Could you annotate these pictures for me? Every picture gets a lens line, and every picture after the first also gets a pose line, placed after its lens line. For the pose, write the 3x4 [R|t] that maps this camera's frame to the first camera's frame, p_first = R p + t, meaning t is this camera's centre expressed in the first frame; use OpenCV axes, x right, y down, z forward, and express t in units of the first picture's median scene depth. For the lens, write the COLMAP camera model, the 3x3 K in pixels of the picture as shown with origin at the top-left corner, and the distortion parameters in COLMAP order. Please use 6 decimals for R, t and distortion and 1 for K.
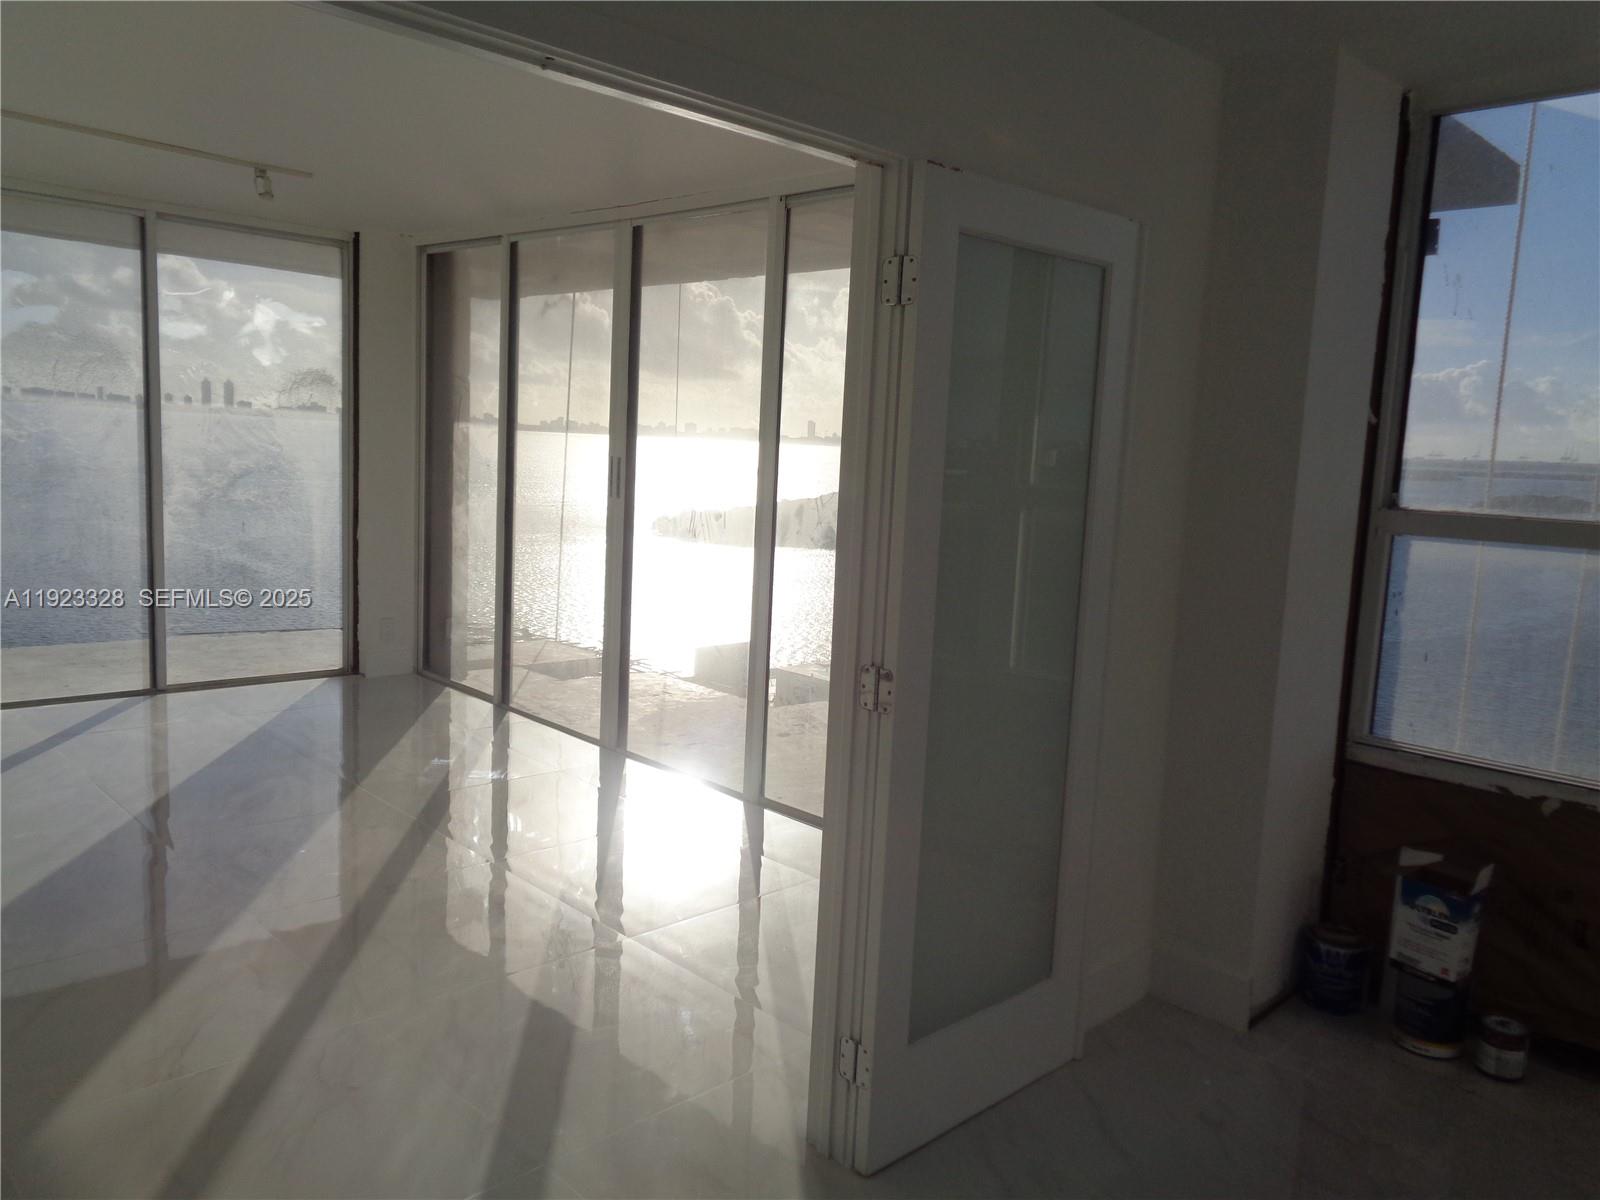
lens RADIAL K [[1255.7, 0, 800.0], [0, 1255.7, 600.0], [0, 0, 1]] dist [0.022641, 0.004033]
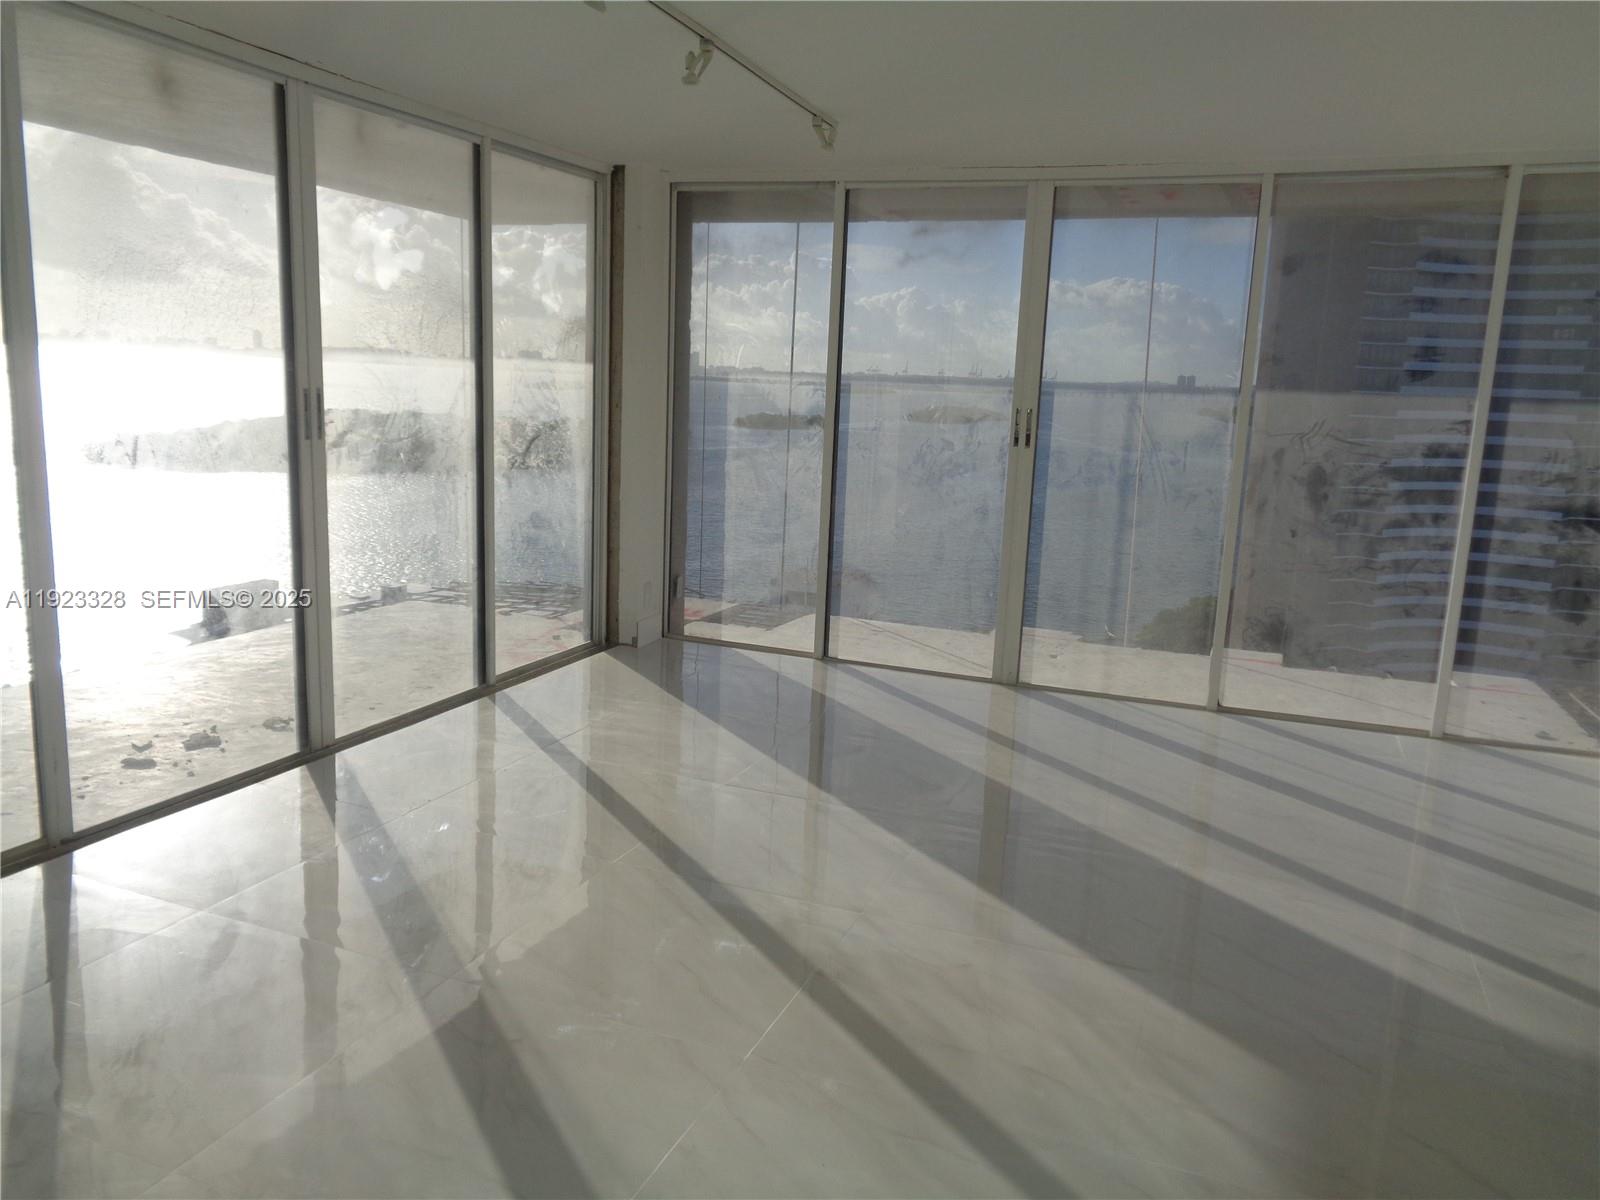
lens RADIAL K [[1218.8, 0, 800.0], [0, 1218.8, 600.0], [0, 0, 1]] dist [0.001618, 0.061207]
pose [[0.897706, -0.103058, 0.428372, -0.640107], [0.068771, 0.993117, 0.094808, -0.052816], [-0.435194, -0.055651, 0.898615, 0.128026]]
